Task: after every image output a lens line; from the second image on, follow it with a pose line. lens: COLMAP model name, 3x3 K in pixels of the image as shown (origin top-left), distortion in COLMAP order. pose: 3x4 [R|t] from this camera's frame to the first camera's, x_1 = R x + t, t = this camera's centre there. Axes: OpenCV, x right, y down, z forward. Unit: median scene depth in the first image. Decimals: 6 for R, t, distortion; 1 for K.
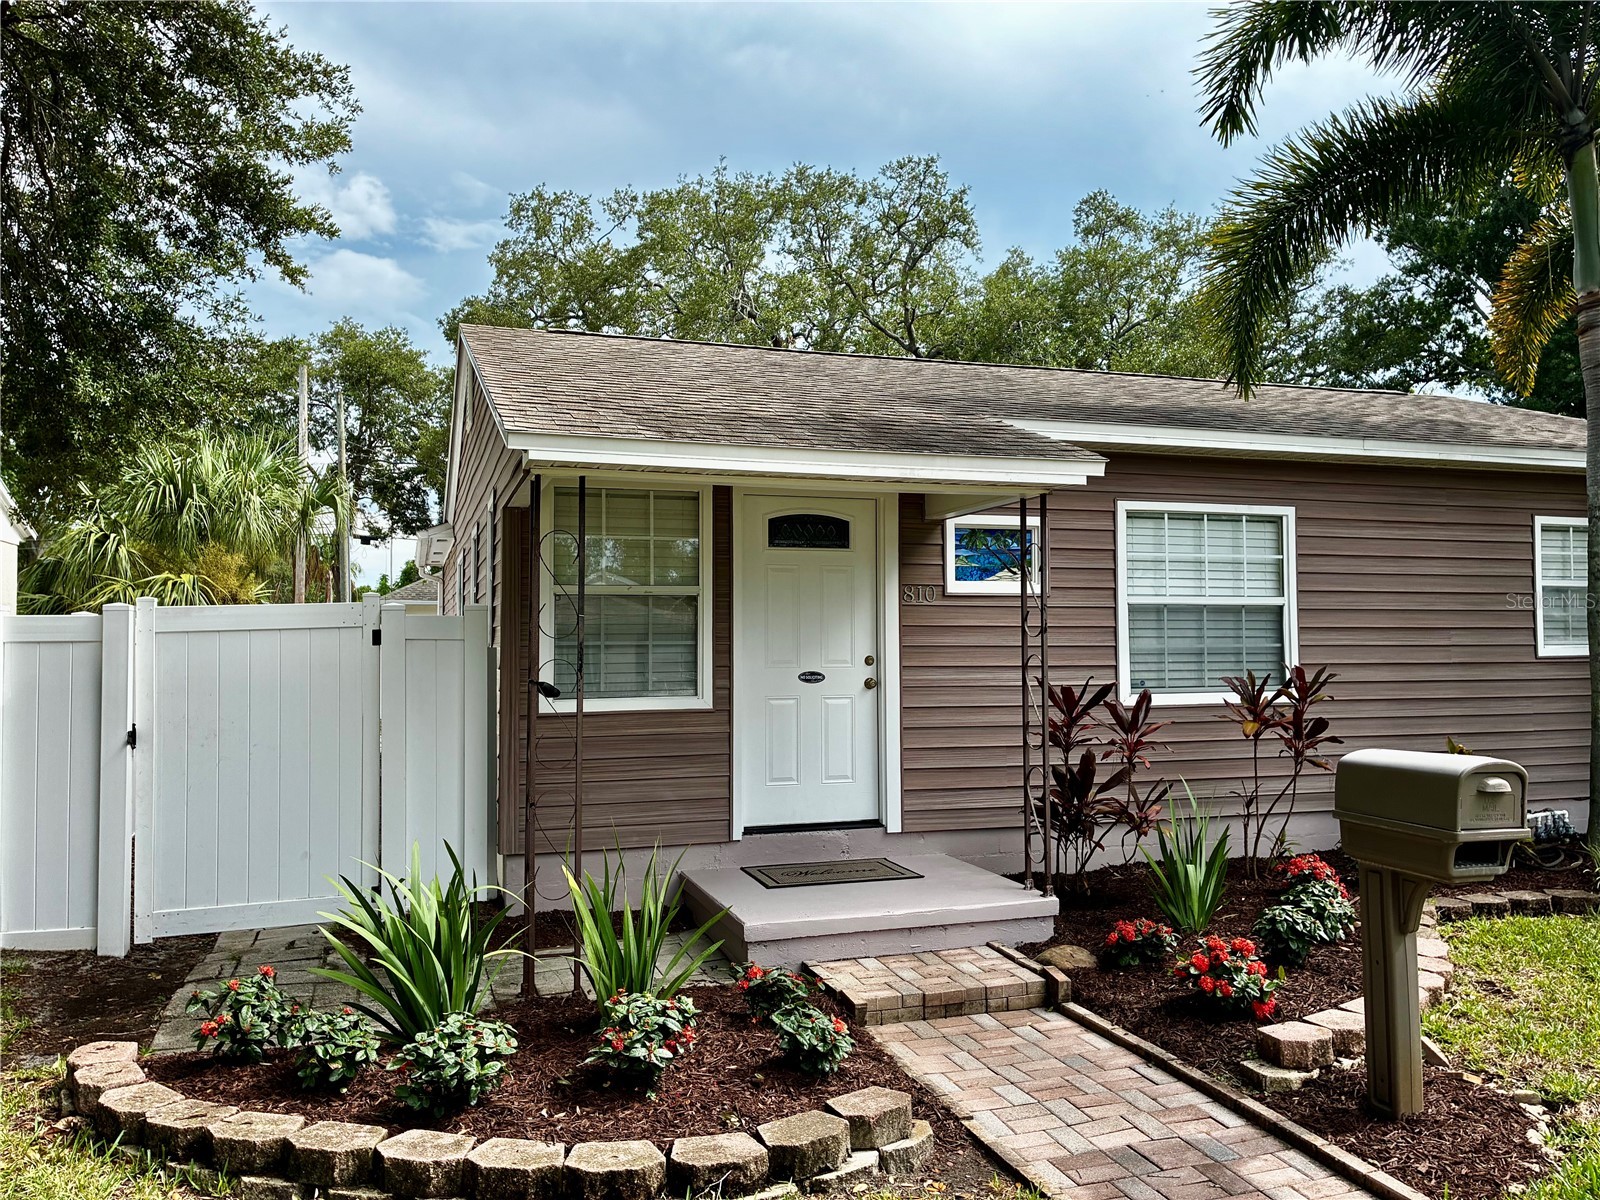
lens RADIAL K [[1213.5, 0, 800.0], [0, 1213.5, 600.0], [0, 0, 1]] dist [-0.011647, -0.006137]
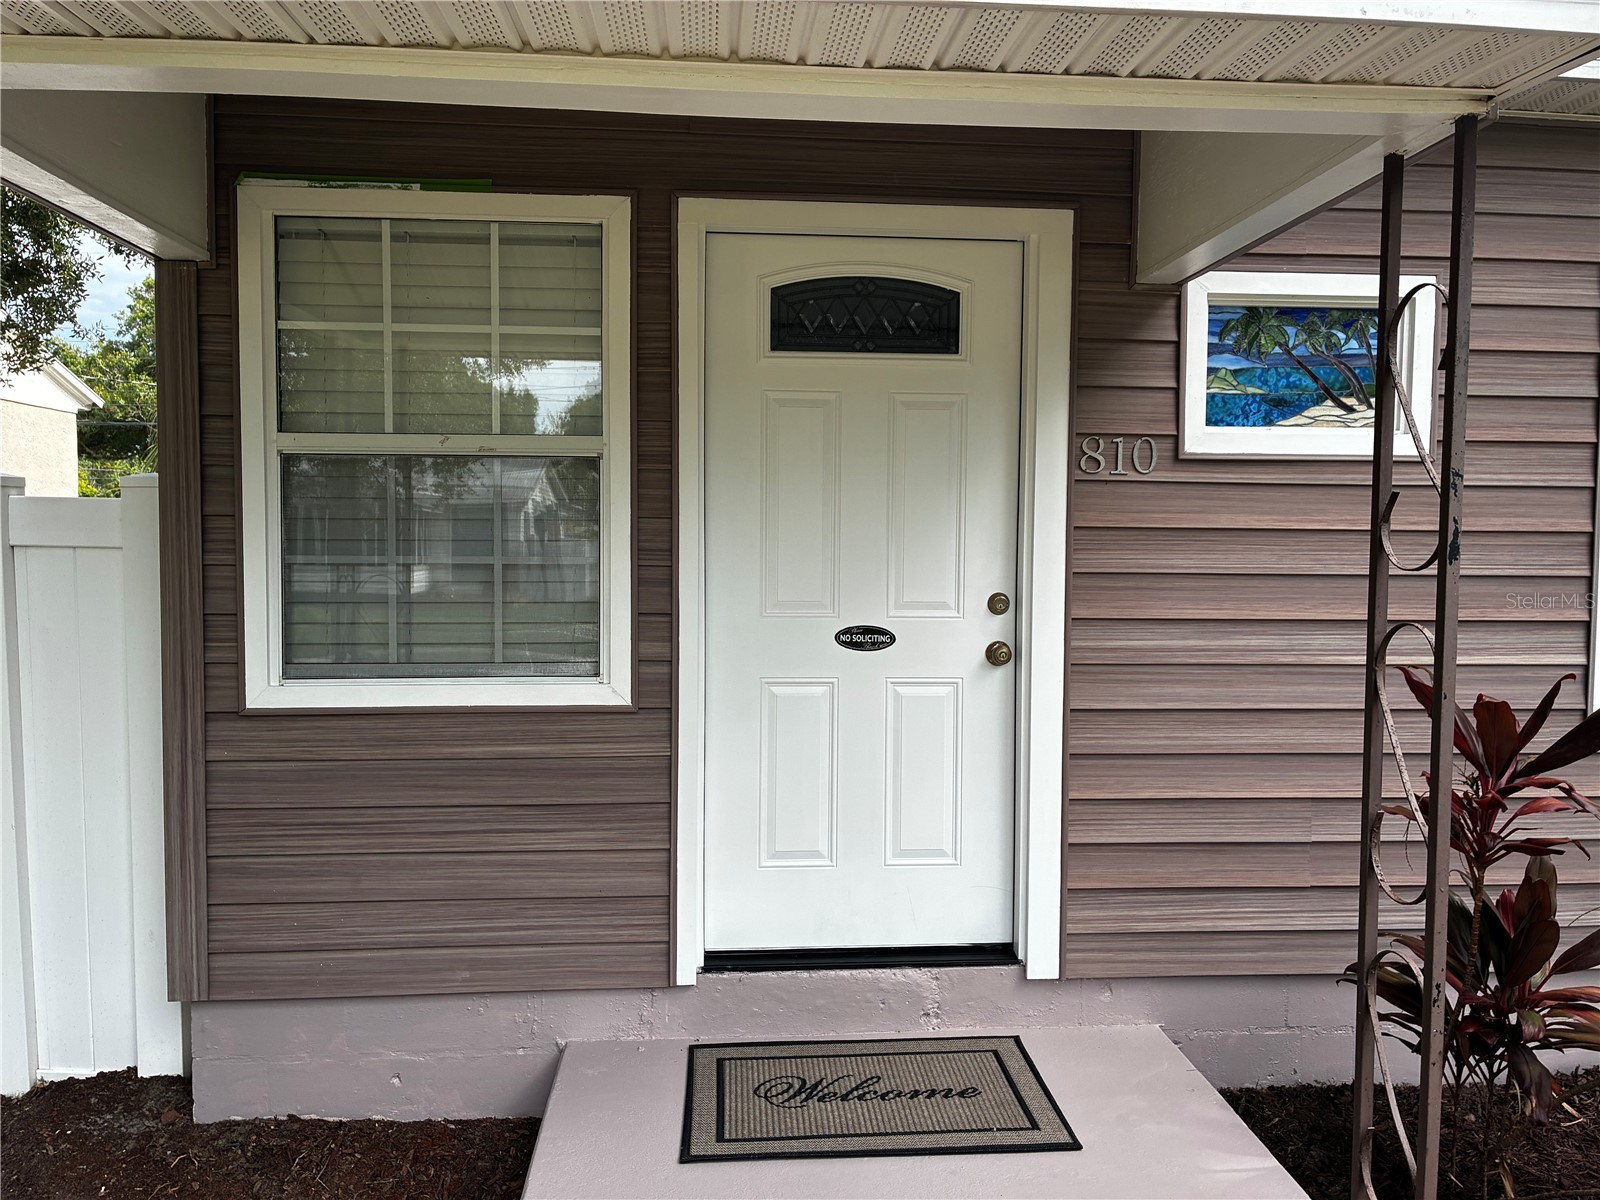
lens RADIAL K [[1213.5, 0, 800.0], [0, 1213.5, 600.0], [0, 0, 1]] dist [-0.011647, -0.006137]
pose [[0.972499, 0.025787, -0.231477, 0.093096], [-0.003356, 0.995300, 0.096779, 0.005283], [0.232885, -0.093340, 0.968015, 0.562792]]
